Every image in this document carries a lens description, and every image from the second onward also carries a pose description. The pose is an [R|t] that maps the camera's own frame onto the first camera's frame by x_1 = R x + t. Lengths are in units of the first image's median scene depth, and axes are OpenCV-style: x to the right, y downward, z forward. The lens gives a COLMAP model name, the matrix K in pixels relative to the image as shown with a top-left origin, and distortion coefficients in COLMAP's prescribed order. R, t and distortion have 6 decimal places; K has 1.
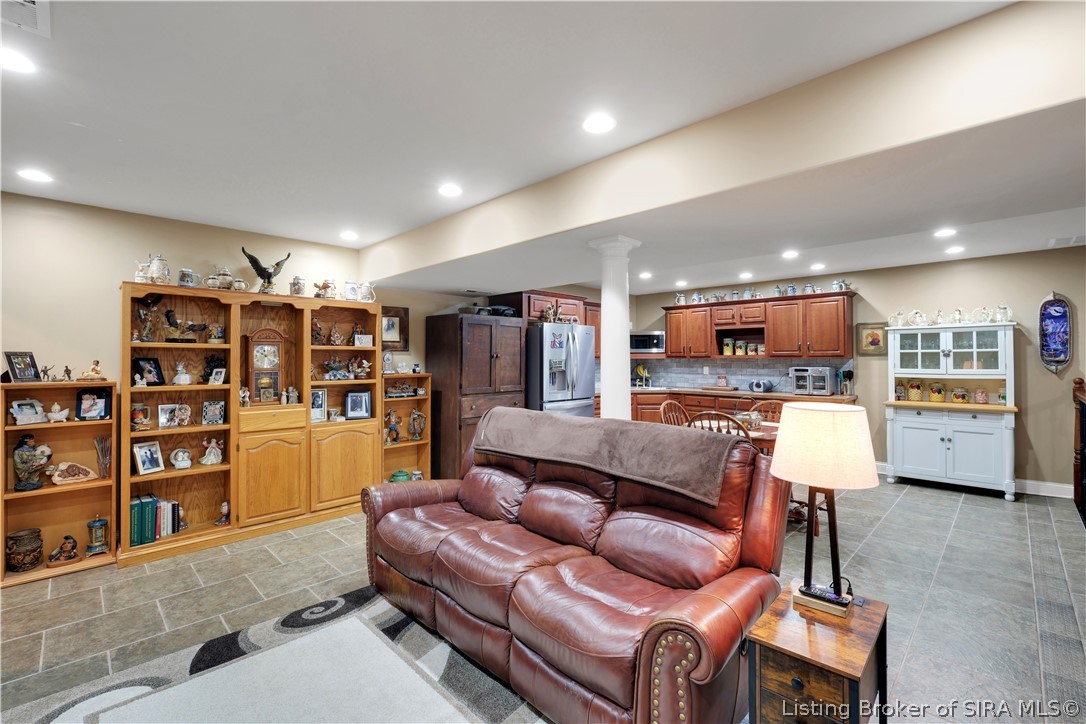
lens RADIAL K [[468.8, 0, 542.8], [0, 468.8, 357.6], [0, 0, 1]] dist [-0.009067, 0.000501]
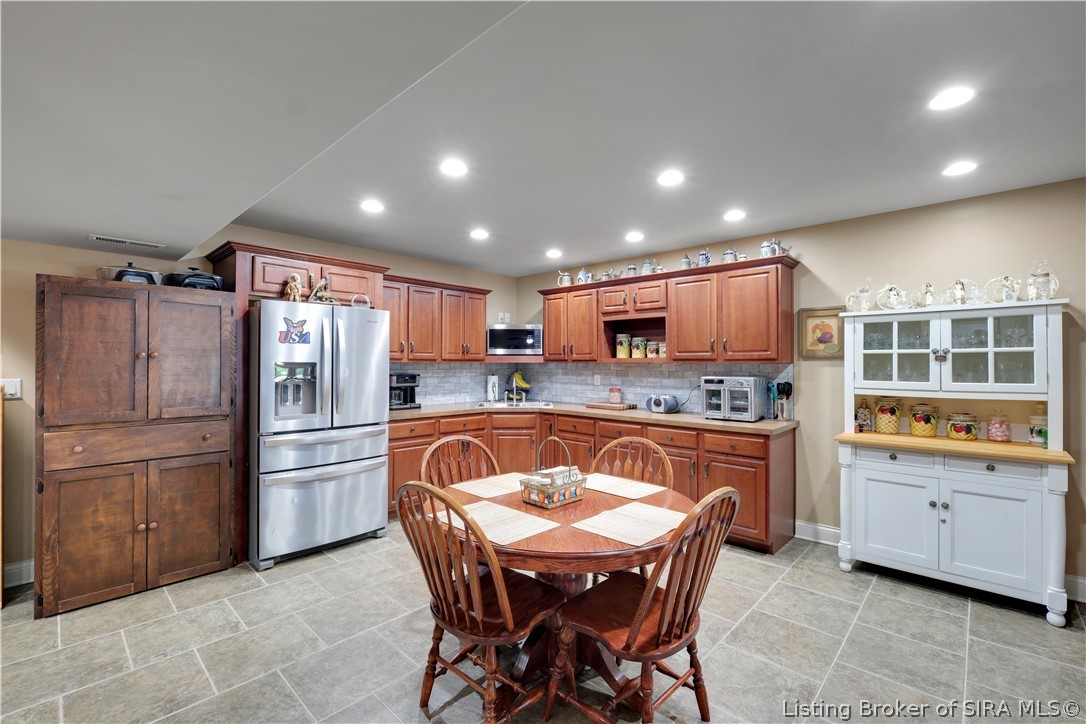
lens RADIAL K [[469.0, 0, 534.0], [0, 469.0, 364.5], [0, 0, 1]] dist [-0.003009, -0.000270]
pose [[0.999724, 0.005249, 0.022885, 0.317440], [-0.005343, 0.999978, 0.004039, 0.002454], [-0.022863, -0.004160, 0.999730, 0.392668]]
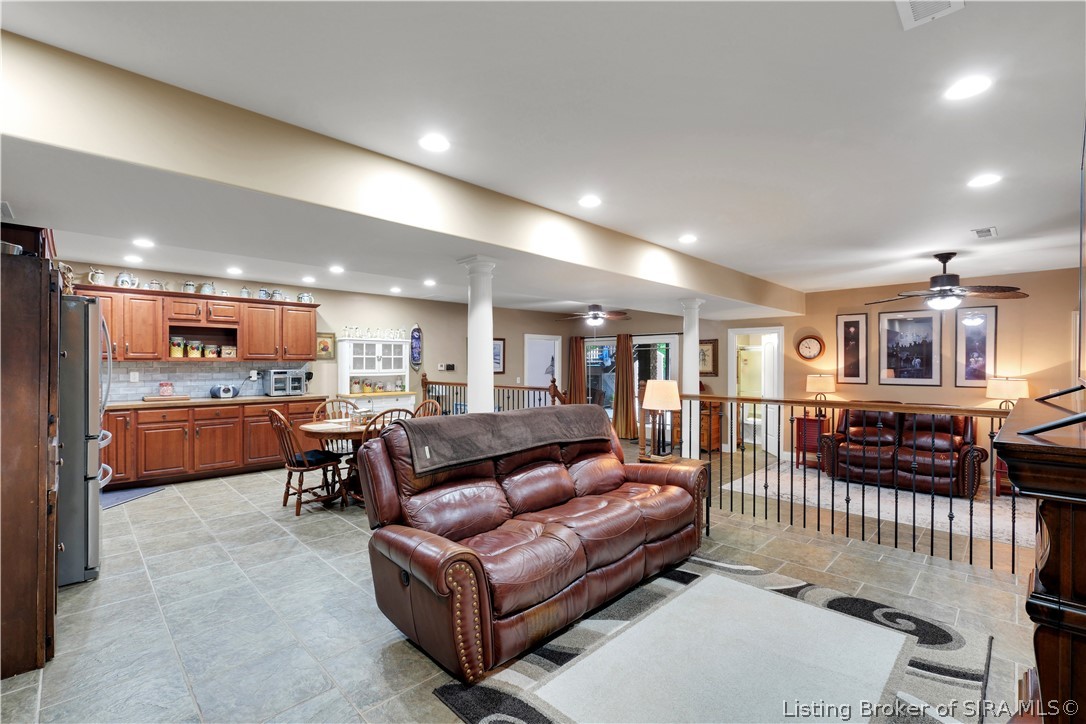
lens RADIAL K [[469.0, 0, 534.0], [0, 469.0, 364.5], [0, 0, 1]] dist [-0.003009, -0.000270]
pose [[0.025177, -0.002566, 0.999680, -0.533038], [-0.004638, 0.999986, 0.002684, 0.002998], [-0.999672, -0.004704, 0.025164, 0.443075]]
